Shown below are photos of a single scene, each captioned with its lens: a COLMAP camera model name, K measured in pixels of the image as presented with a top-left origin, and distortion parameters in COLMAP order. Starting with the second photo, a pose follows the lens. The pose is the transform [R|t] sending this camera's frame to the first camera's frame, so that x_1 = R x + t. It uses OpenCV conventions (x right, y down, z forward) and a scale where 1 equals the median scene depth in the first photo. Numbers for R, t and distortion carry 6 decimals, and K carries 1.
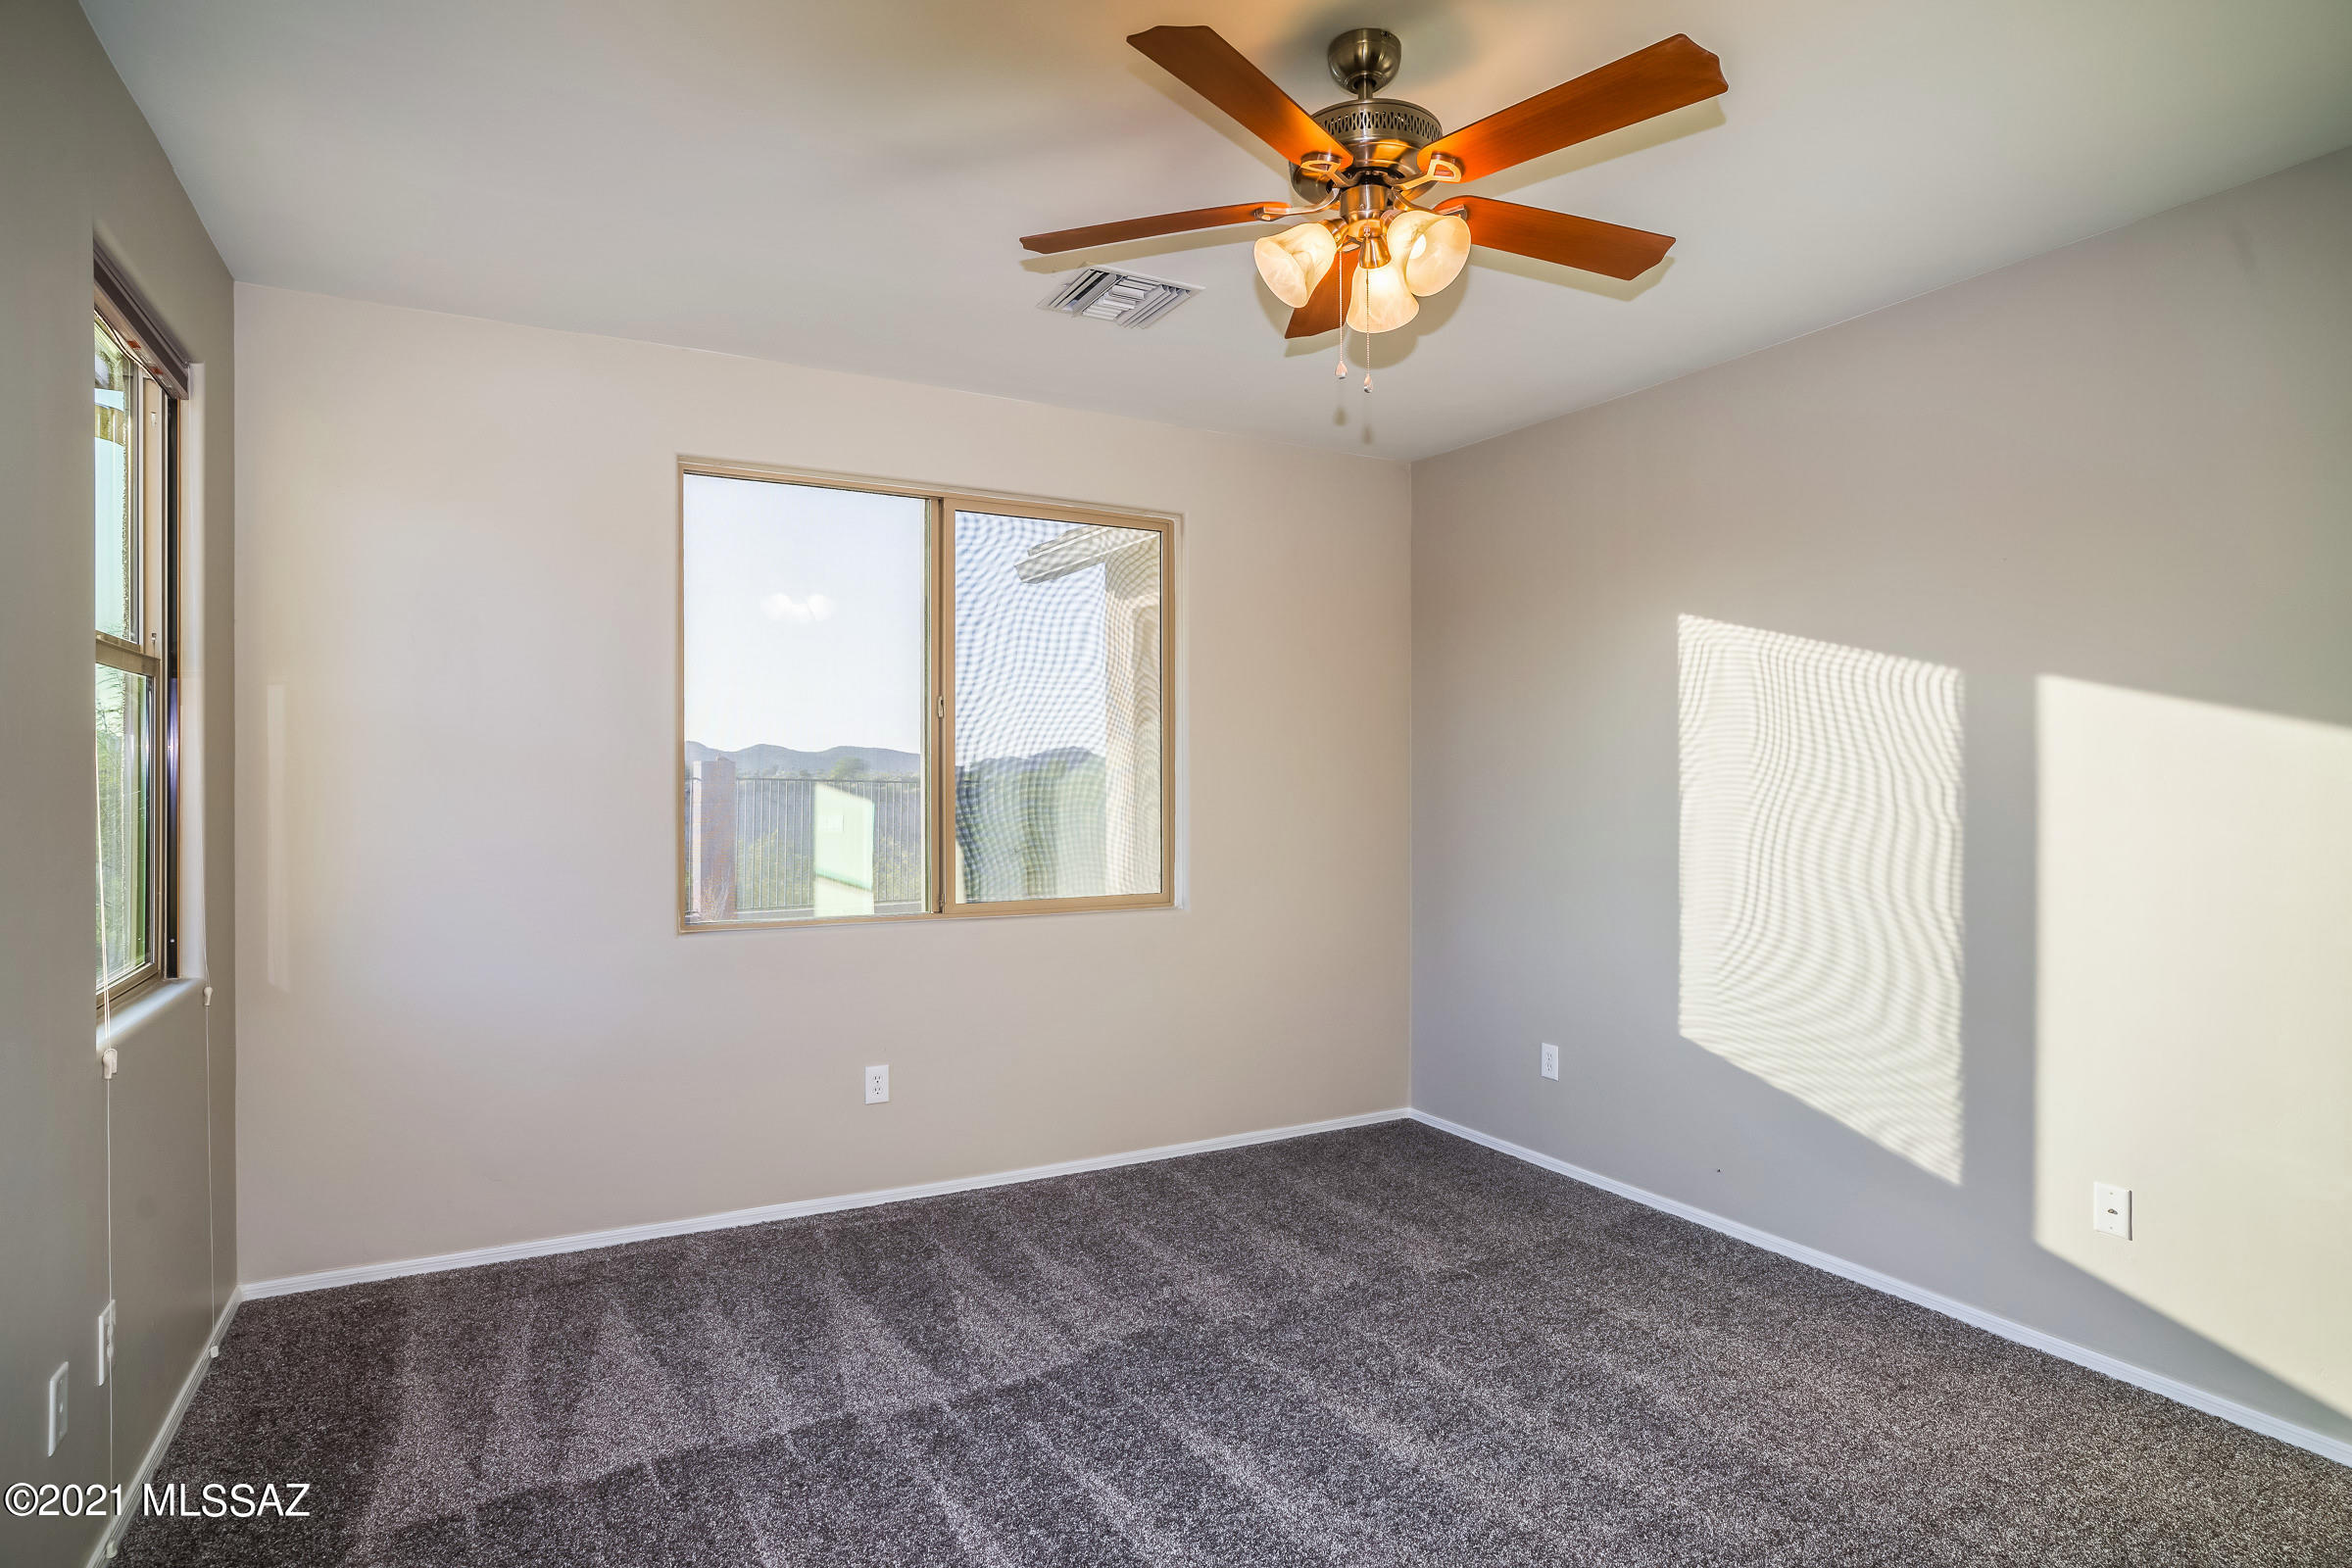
lens RADIAL K [[1262.7, 0, 1170.5], [0, 1262.7, 770.0], [0, 0, 1]] dist [-0.041369, 0.021894]
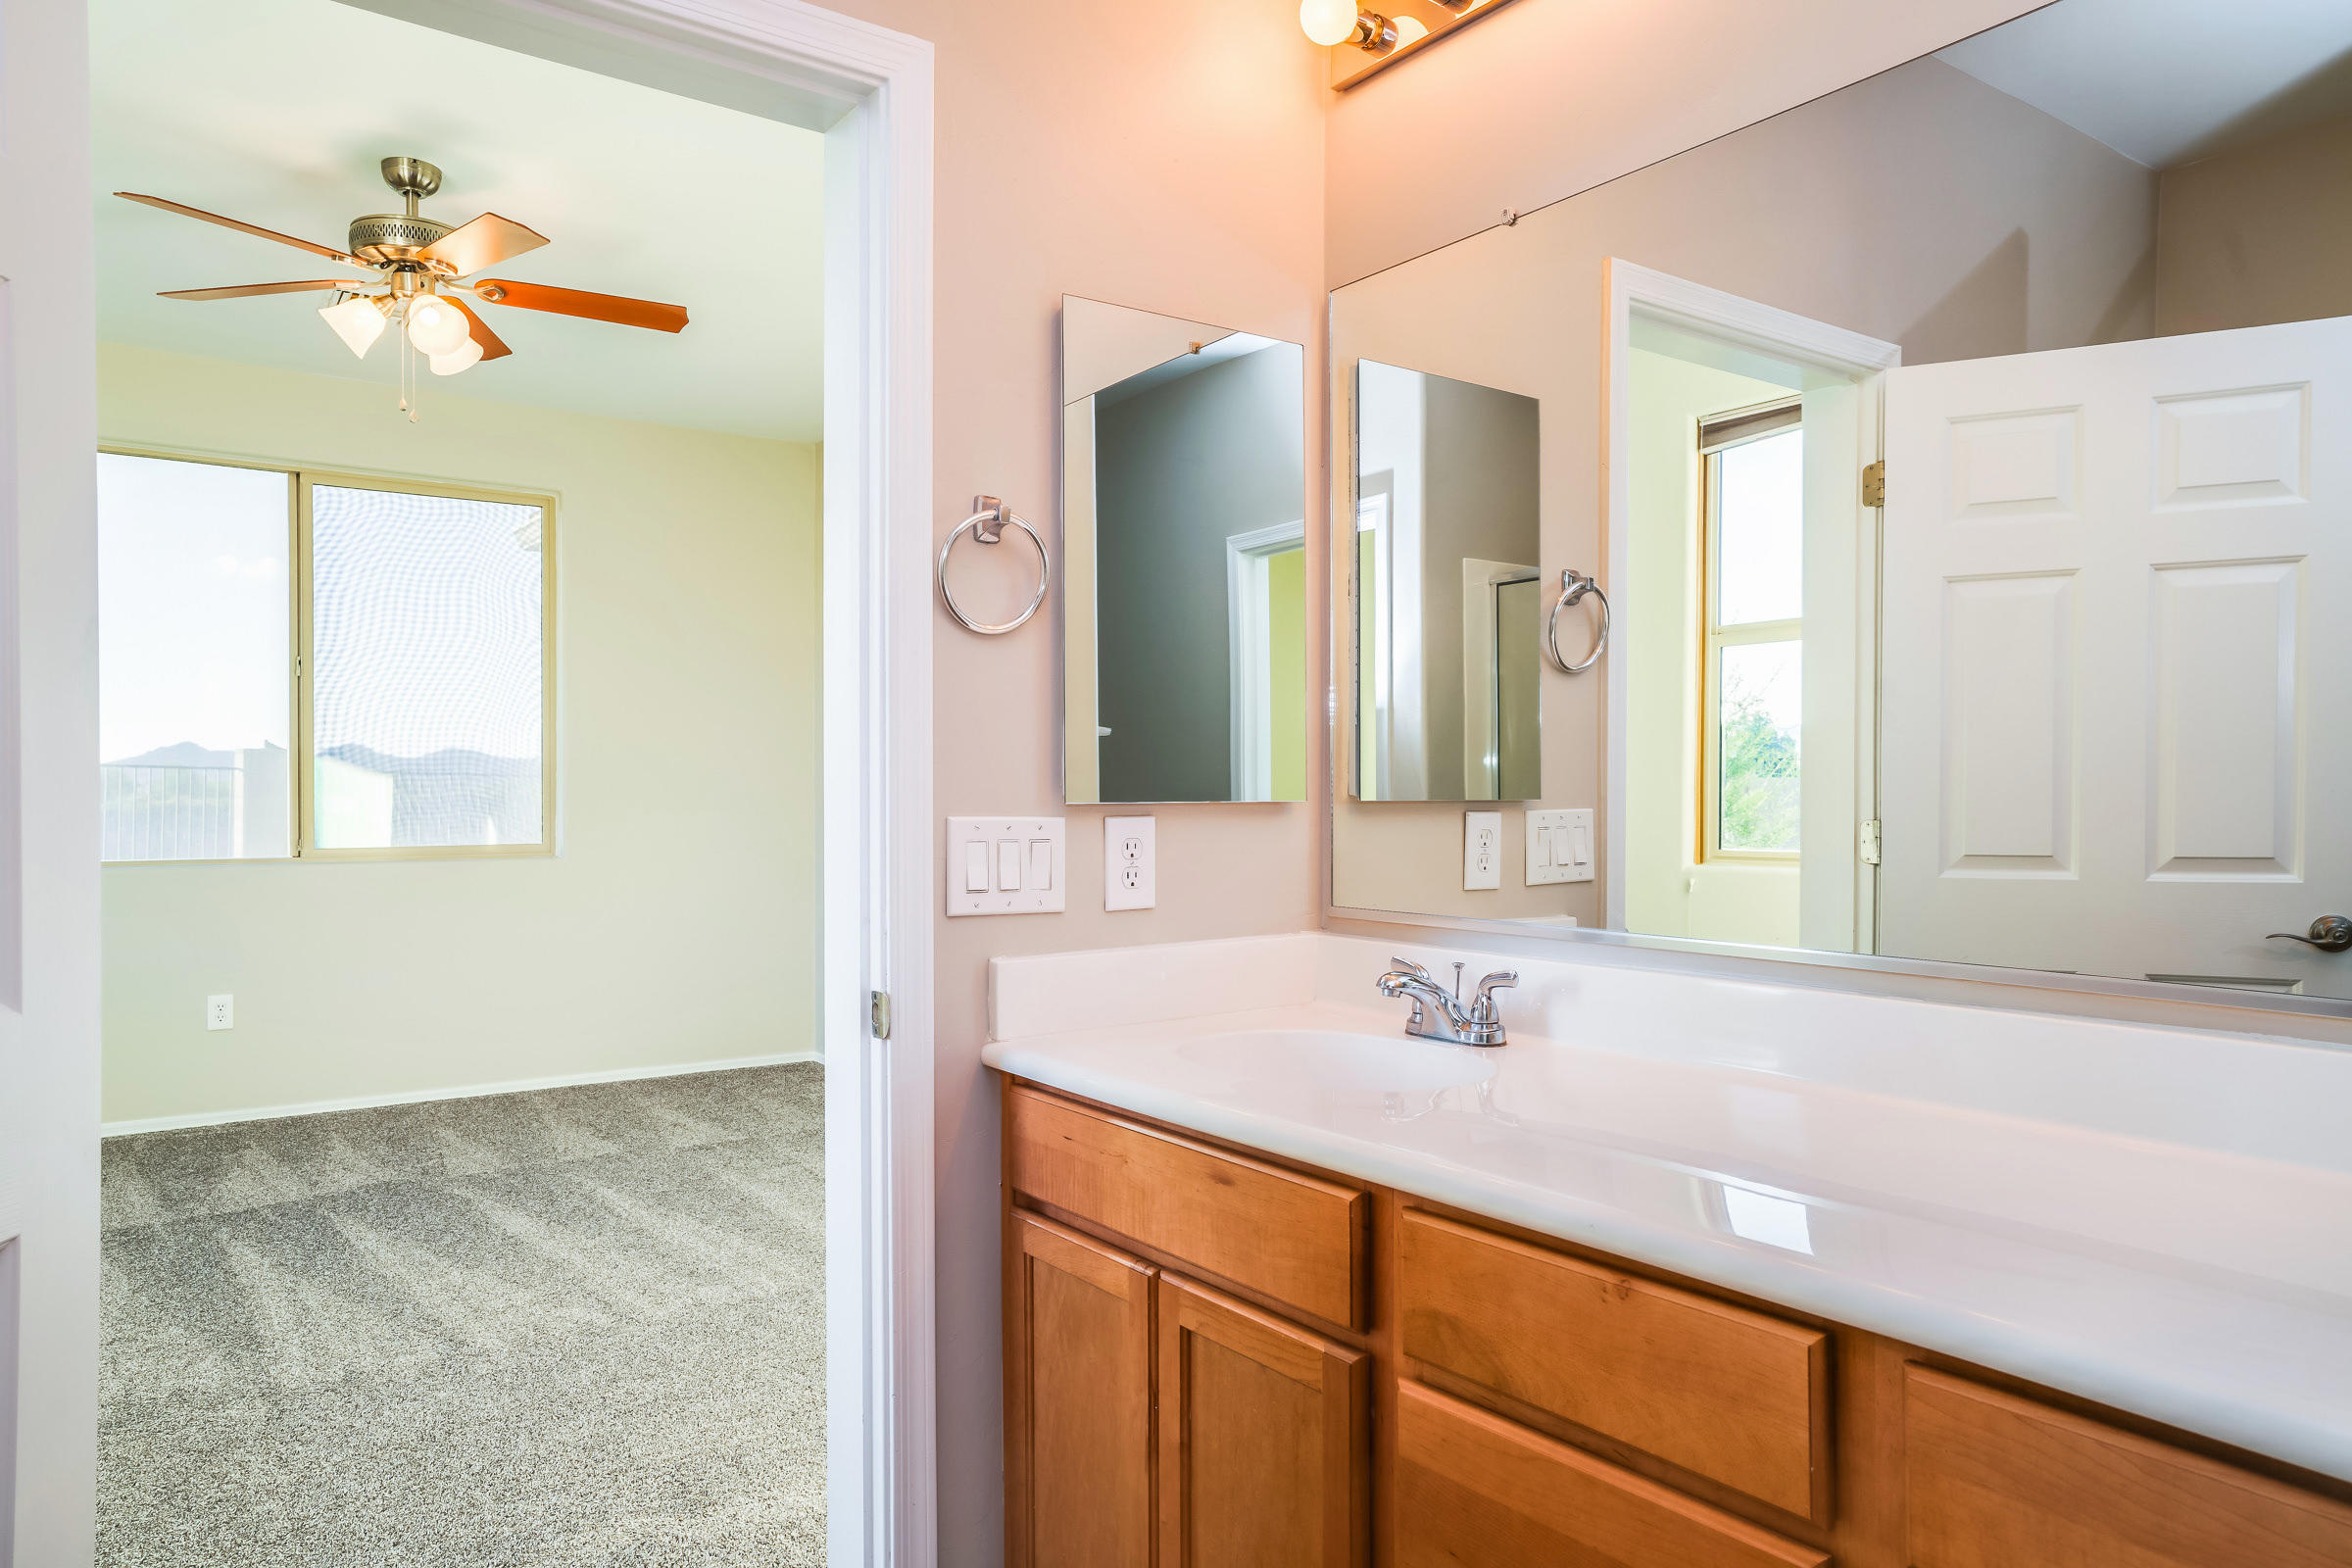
lens RADIAL K [[1525.4, 0, 1181.2], [0, 1525.4, 790.1], [0, 0, 1]] dist [-0.009801, 0.032234]
pose [[0.991440, 0.002486, 0.130536, 0.431910], [-0.003284, 0.999977, 0.005897, 0.049486], [-0.130519, -0.006275, 0.991426, -0.430361]]
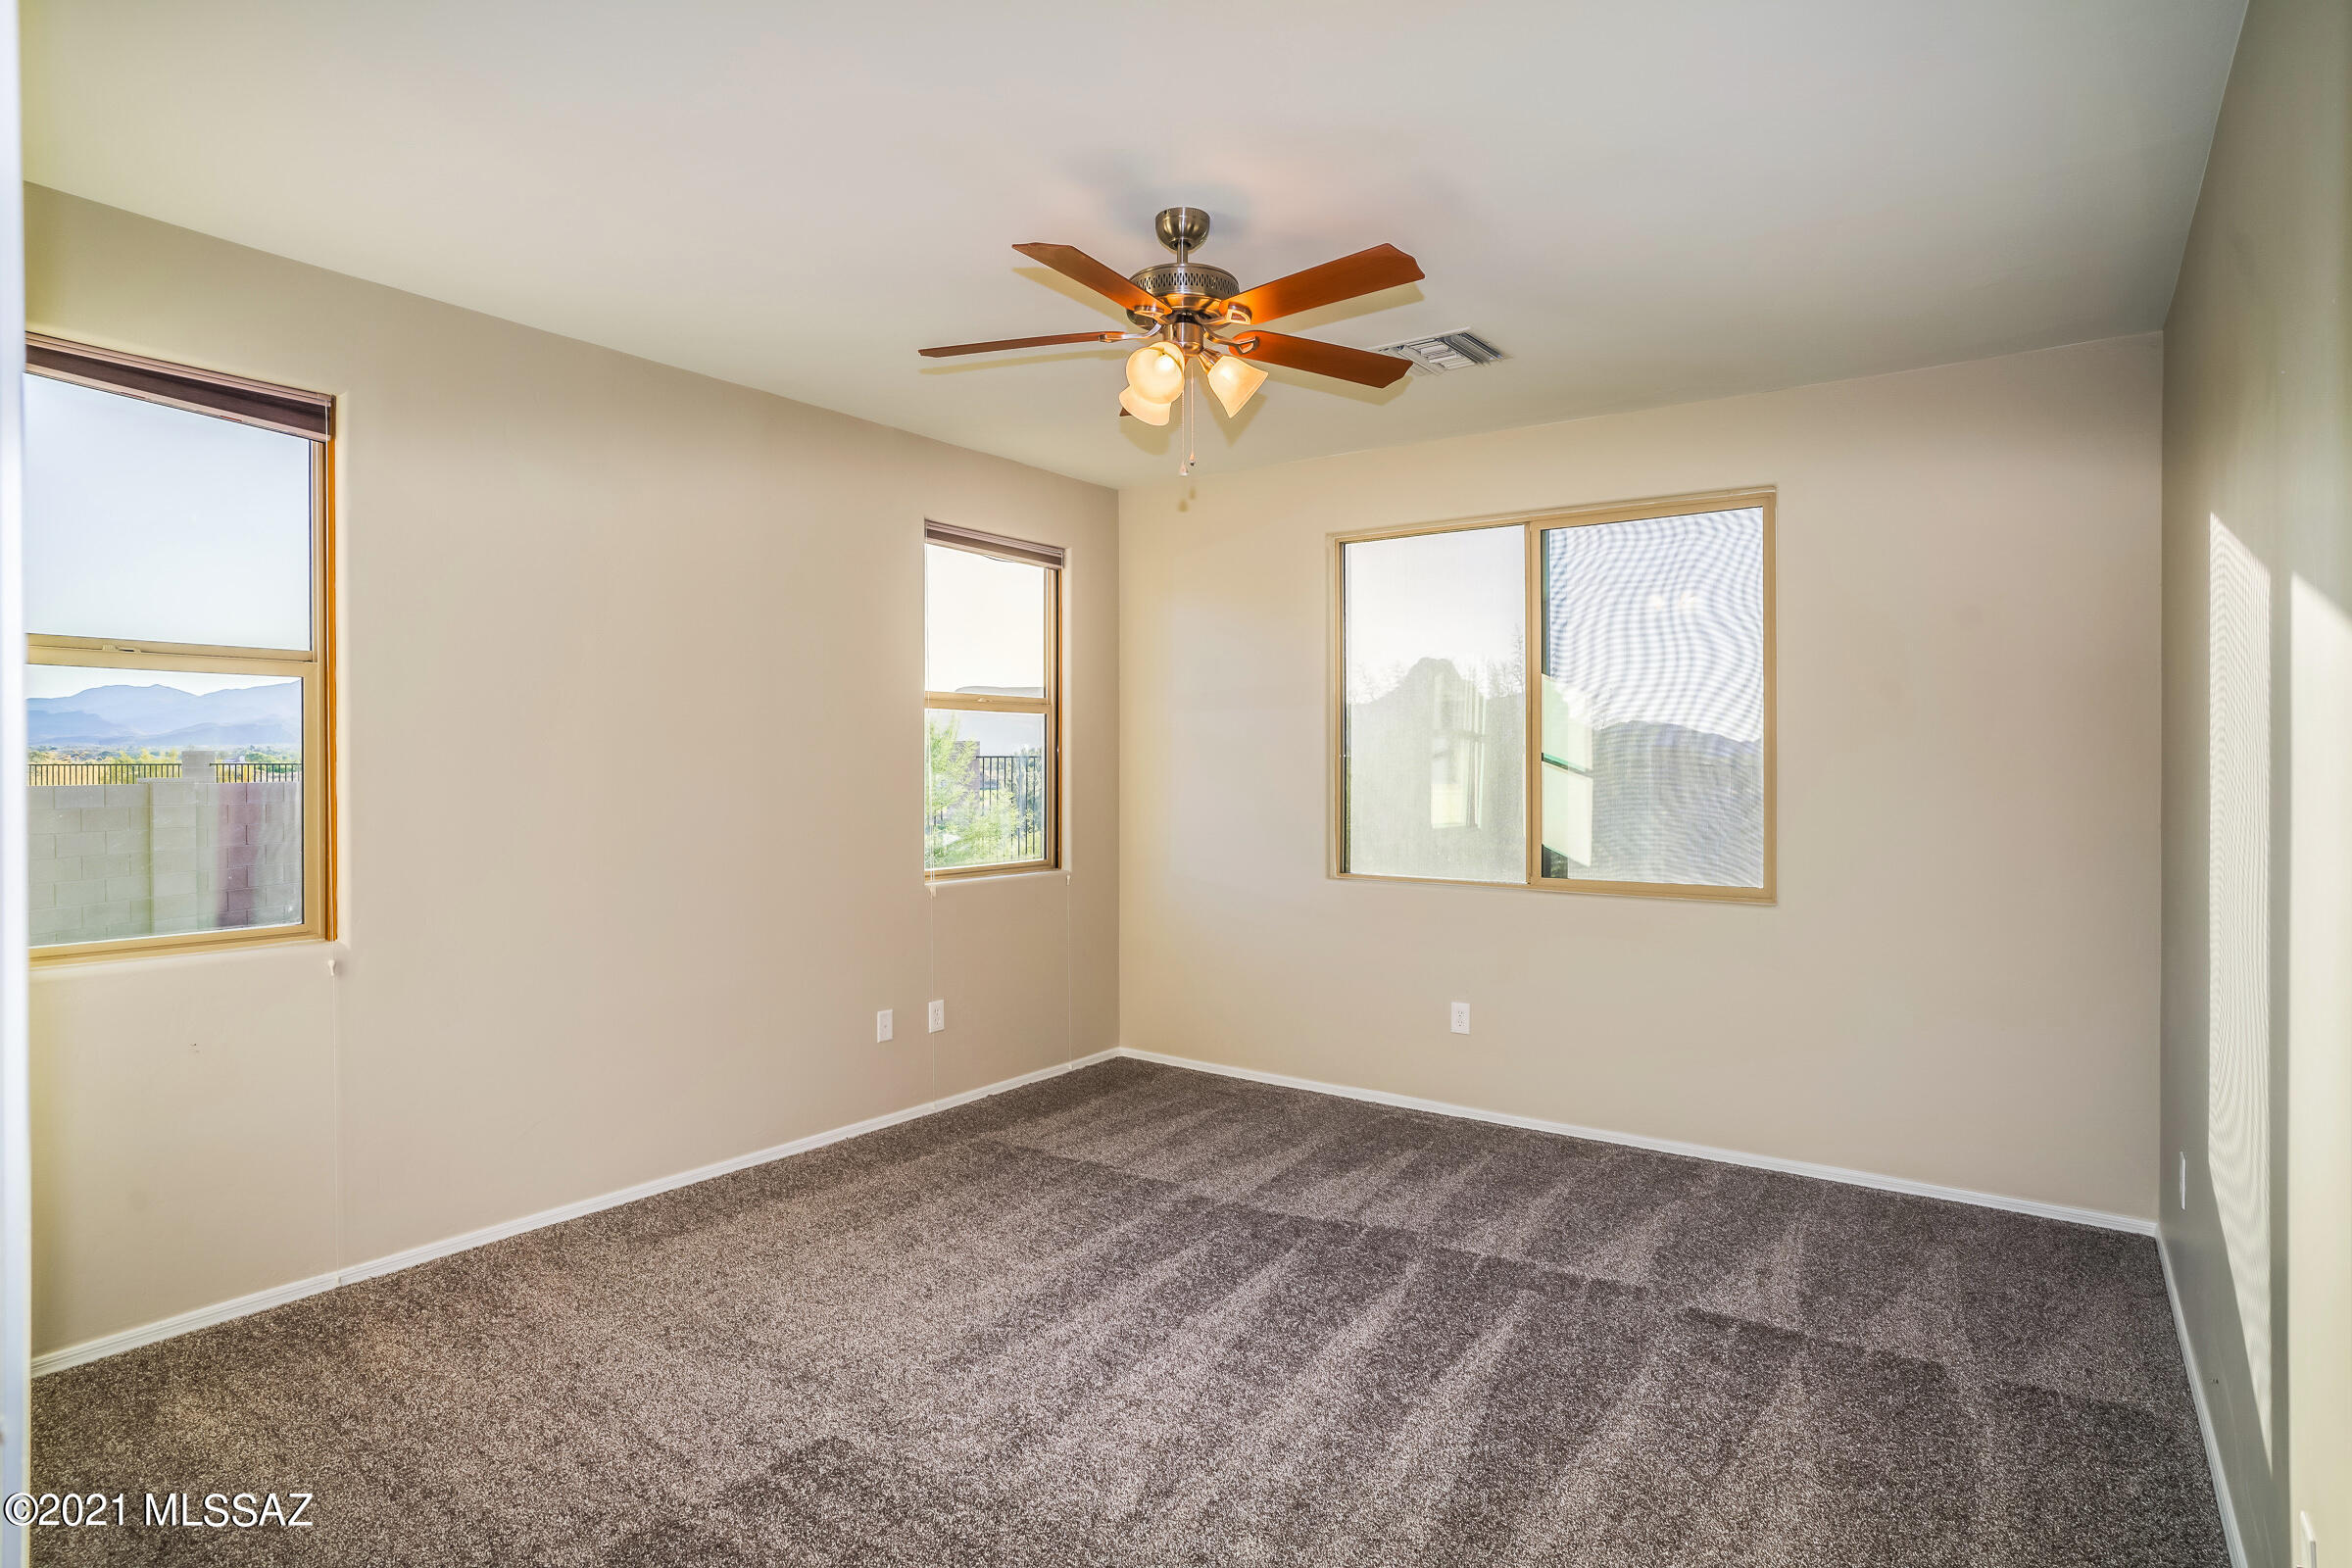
lens RADIAL K [[1262.7, 0, 1164.6], [0, 1262.7, 776.7], [0, 0, 1]] dist [-0.041369, 0.021894]
pose [[0.440839, 0.014978, -0.897461, 0.756037], [-0.000144, 0.999862, 0.016617, -0.003895], [0.897586, -0.007196, 0.440780, 0.216432]]
